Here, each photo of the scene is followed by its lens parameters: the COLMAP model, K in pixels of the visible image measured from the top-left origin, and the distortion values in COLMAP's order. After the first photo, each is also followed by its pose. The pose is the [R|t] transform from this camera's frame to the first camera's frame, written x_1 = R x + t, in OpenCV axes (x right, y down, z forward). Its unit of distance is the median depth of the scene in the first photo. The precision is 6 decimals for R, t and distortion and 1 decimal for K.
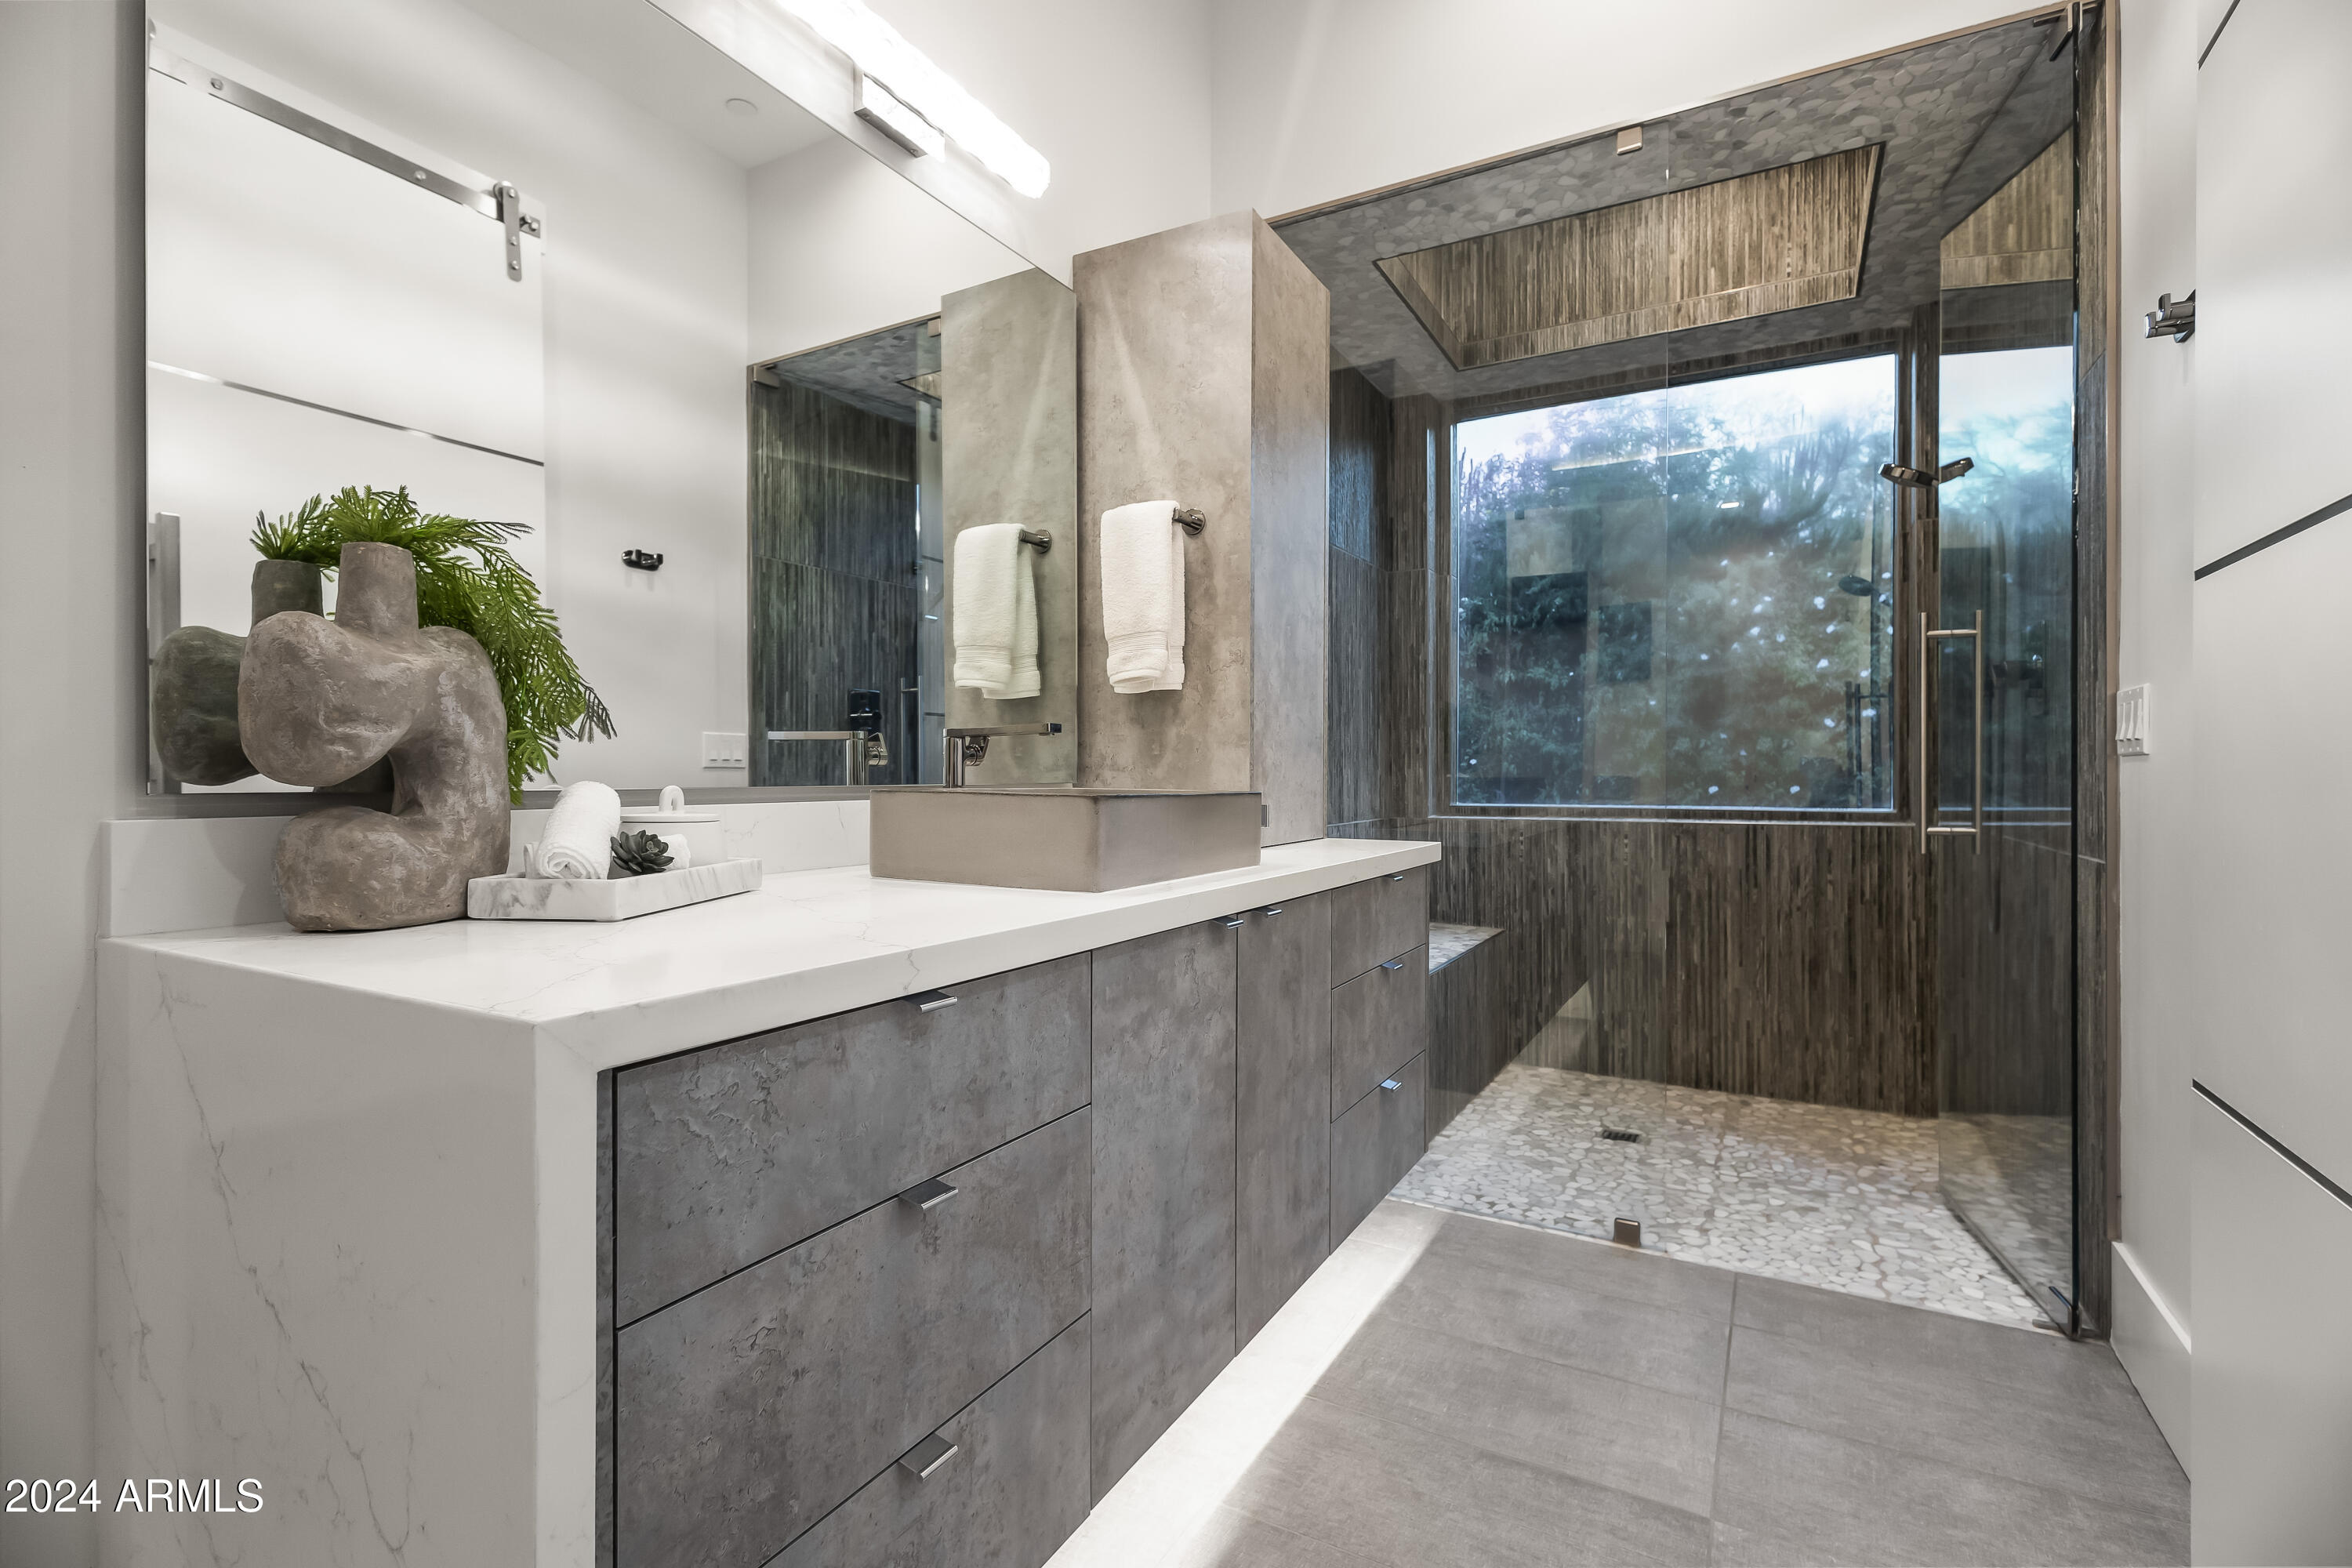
lens RADIAL K [[1132.0, 0, 1141.6], [0, 1132.0, 770.7], [0, 0, 1]] dist [-0.001286, 0.000067]
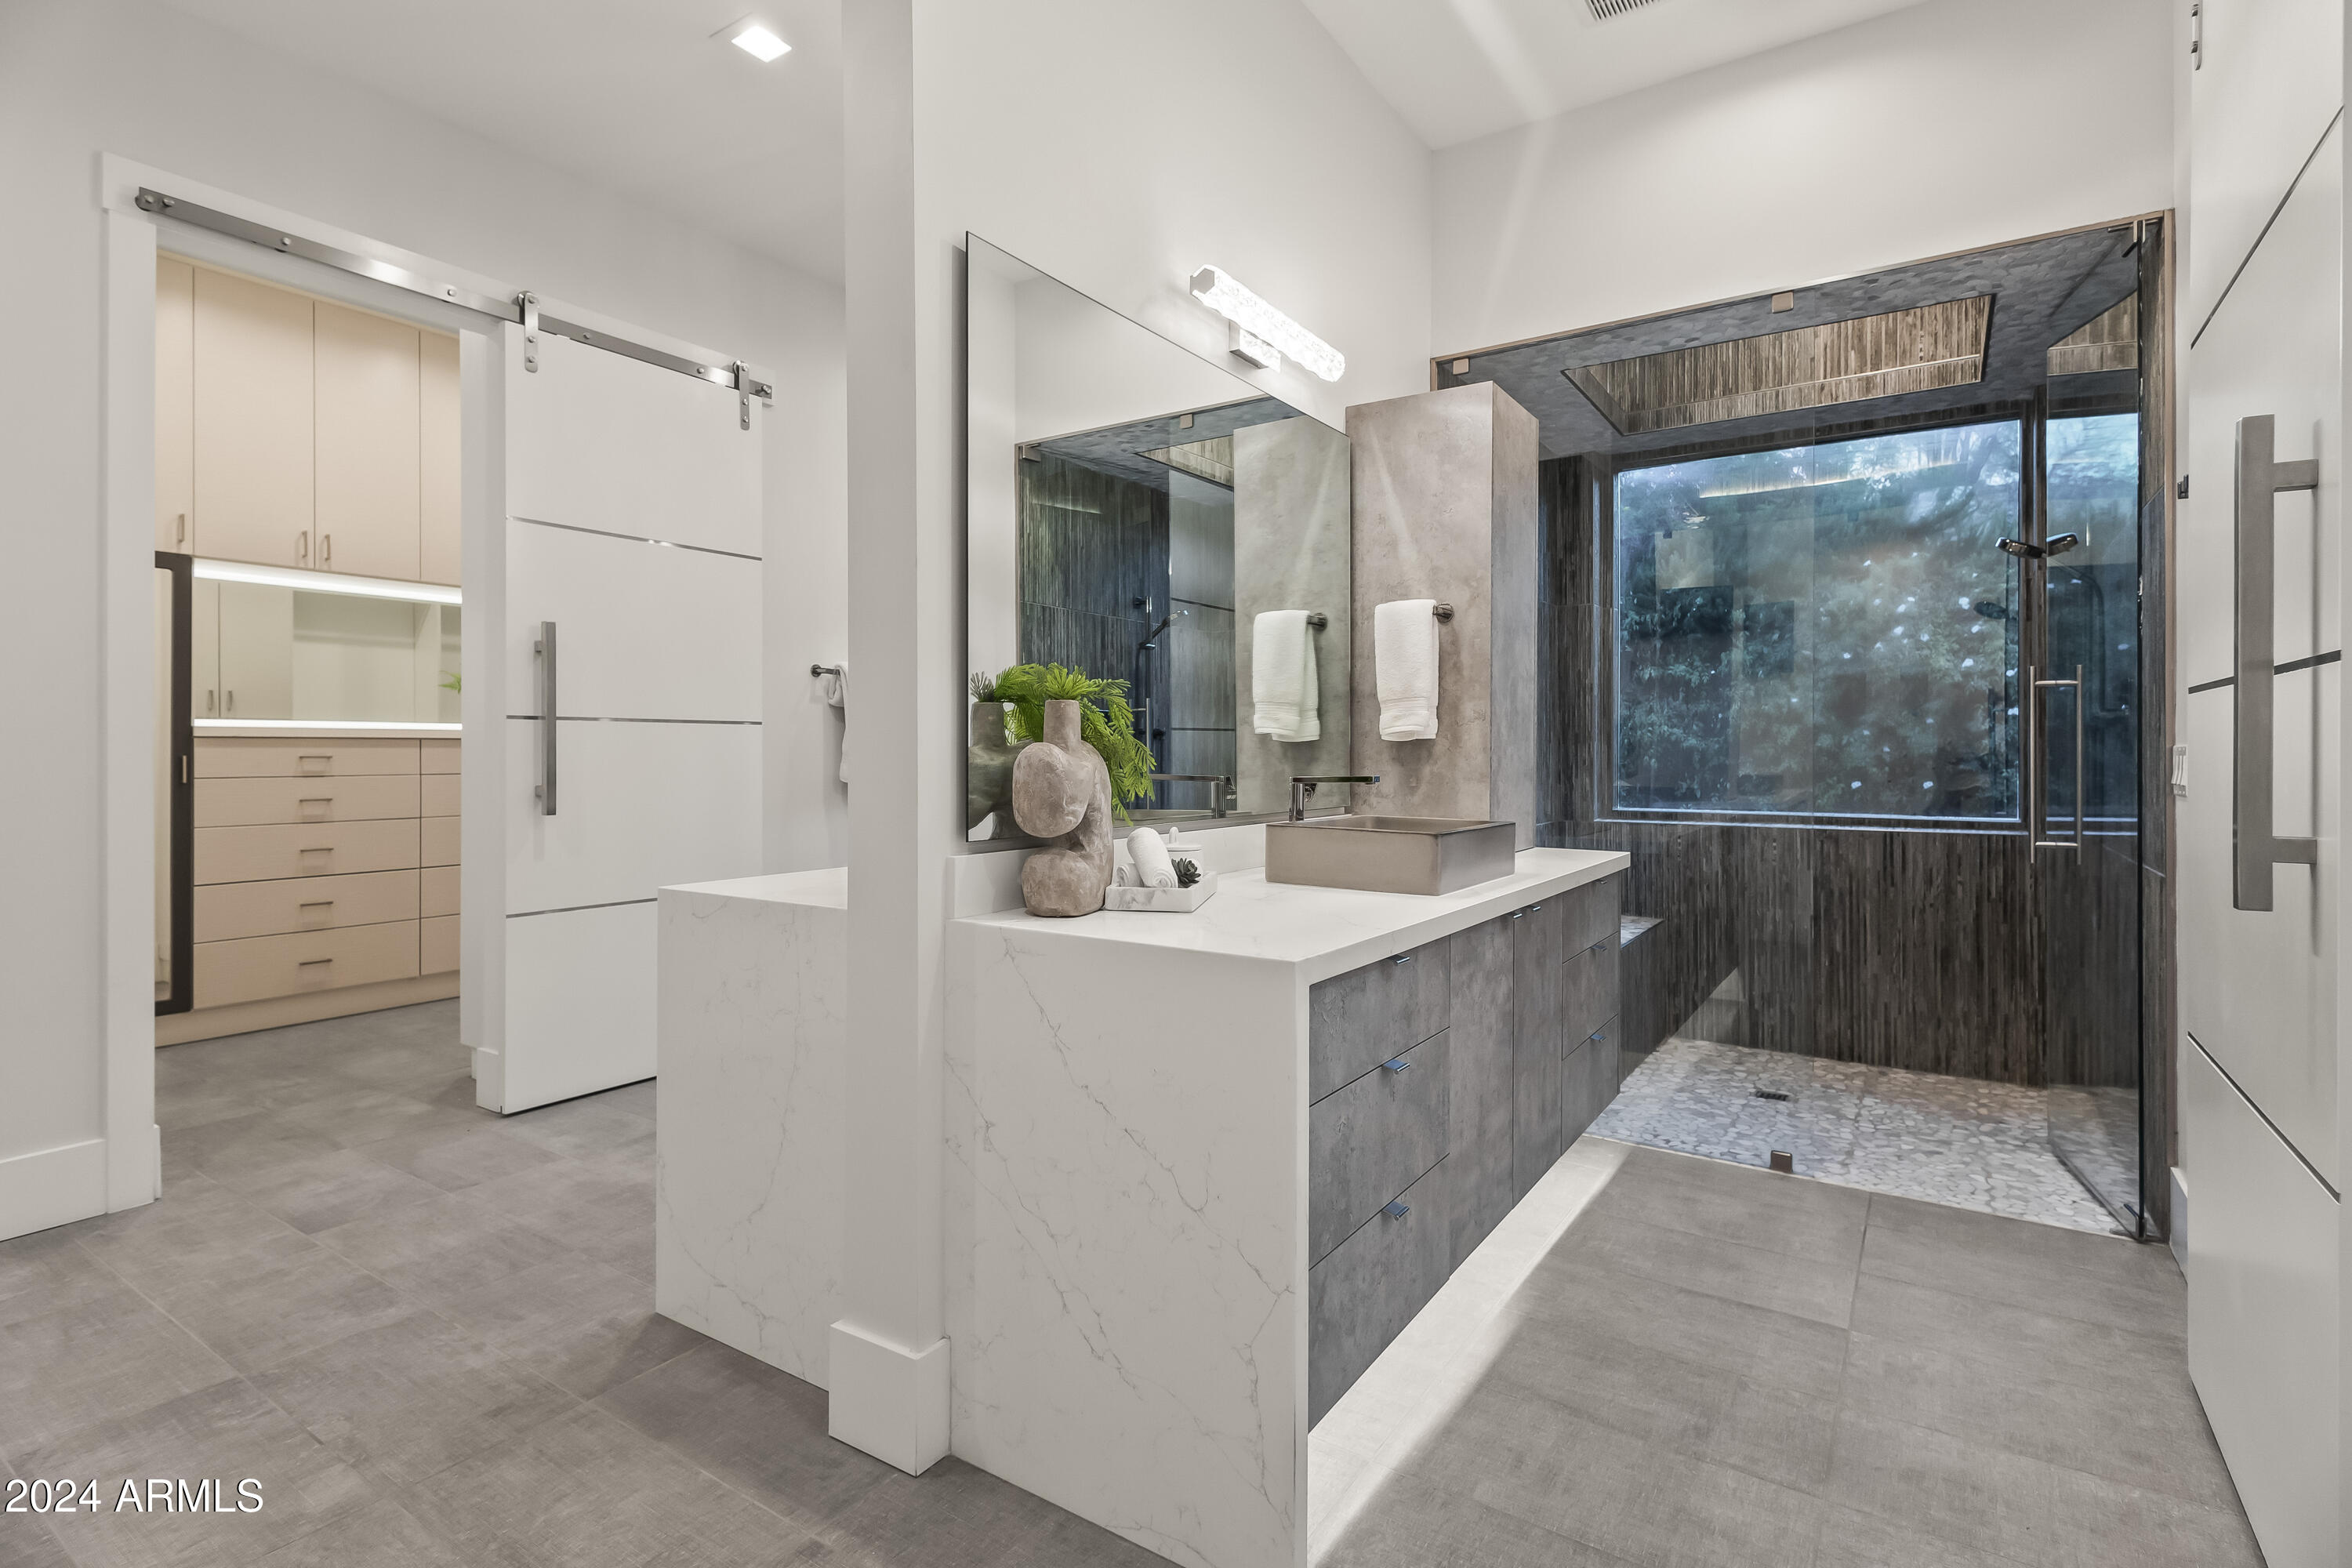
lens RADIAL K [[1145.7, 0, 1153.3], [0, 1145.7, 748.1], [0, 0, 1]] dist [-0.005448, 0.000378]
pose [[0.996435, 0.000715, -0.084361, -0.135068], [-0.000962, 0.999995, -0.002881, -0.041622], [0.084359, 0.002952, 0.996431, -0.276635]]
